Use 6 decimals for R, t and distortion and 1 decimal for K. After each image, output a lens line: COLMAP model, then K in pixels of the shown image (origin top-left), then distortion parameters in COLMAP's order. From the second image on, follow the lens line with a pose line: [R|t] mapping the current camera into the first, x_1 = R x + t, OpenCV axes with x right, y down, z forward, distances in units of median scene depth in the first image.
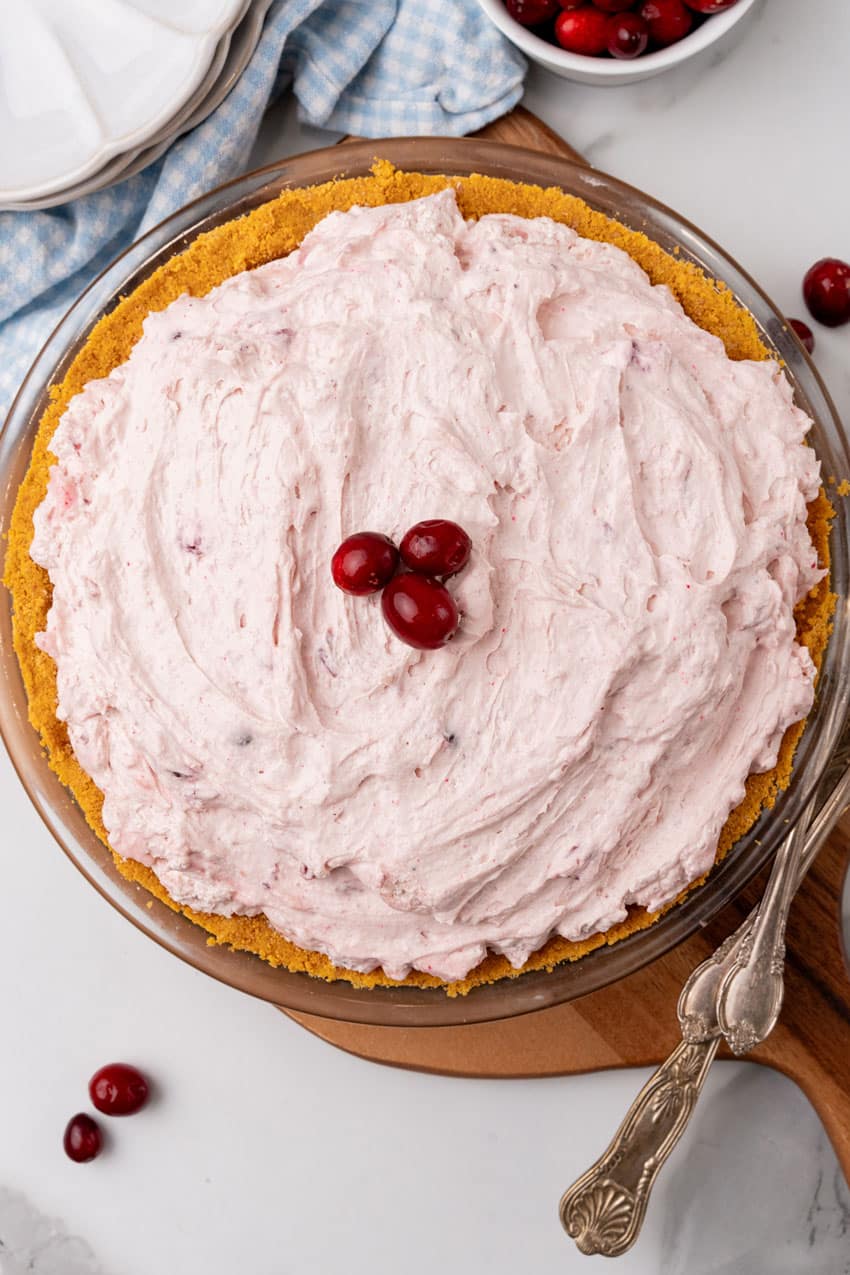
lens RADIAL K [[1751.4, 0, 427.2], [0, 1751.4, 648.0], [0, 0, 1]] dist [-0.019014, 0.000000]
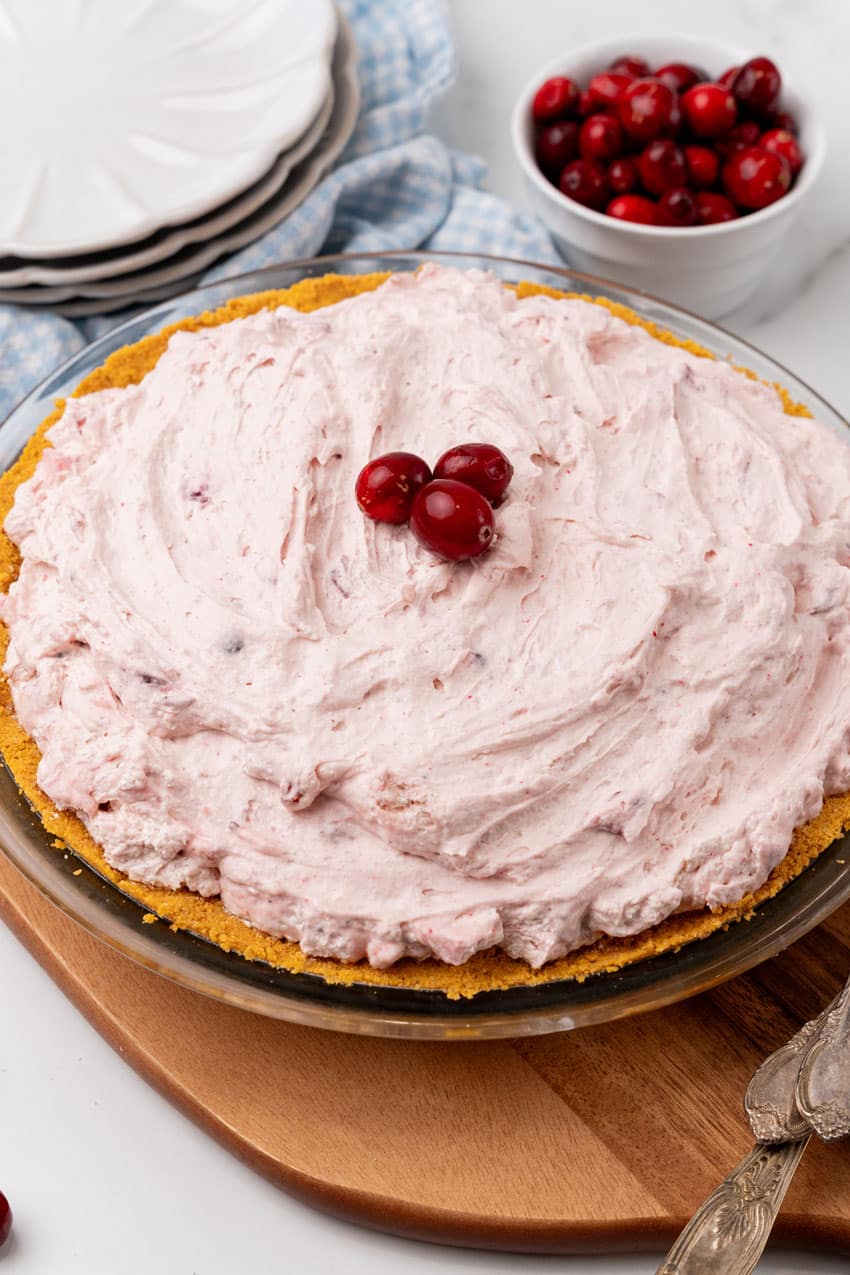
lens RADIAL K [[2459.9, 0, 431.6], [0, 2459.9, 634.3], [0, 0, 1]] dist [0.025857, 0.000000]
pose [[0.995882, 0.090015, 0.010787, -0.022214], [-0.062416, 0.767061, -0.638530, 0.798490], [-0.065751, 0.635228, 0.769521, 0.070613]]
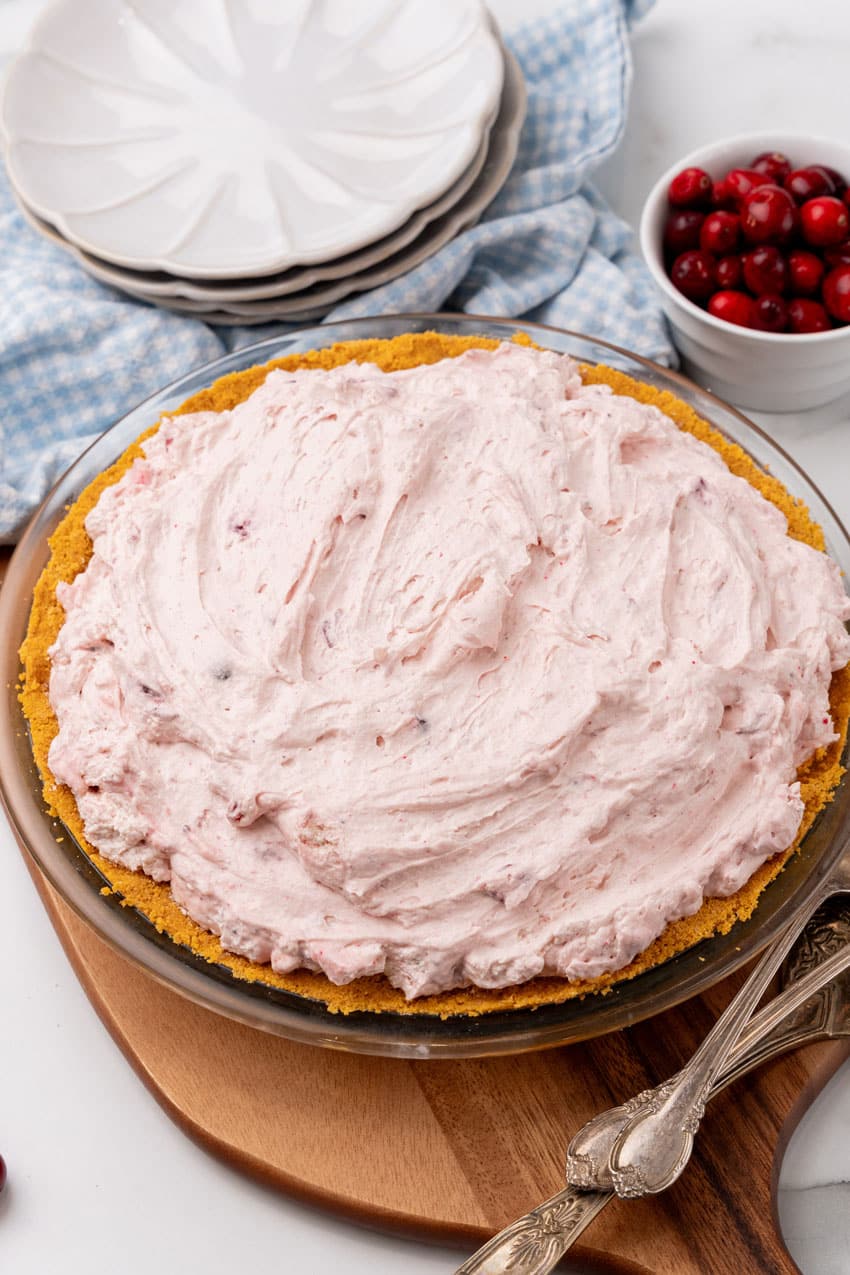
lens RADIAL K [[2459.9, 0, 424.3], [0, 2459.9, 635.4], [0, 0, 1]] dist [0.025857, 0.000000]
pose [[0.950823, 0.267656, -0.155872, 0.213986], [-0.308806, 0.780233, -0.543945, 0.753476], [-0.023974, 0.565329, 0.824517, -0.164554]]
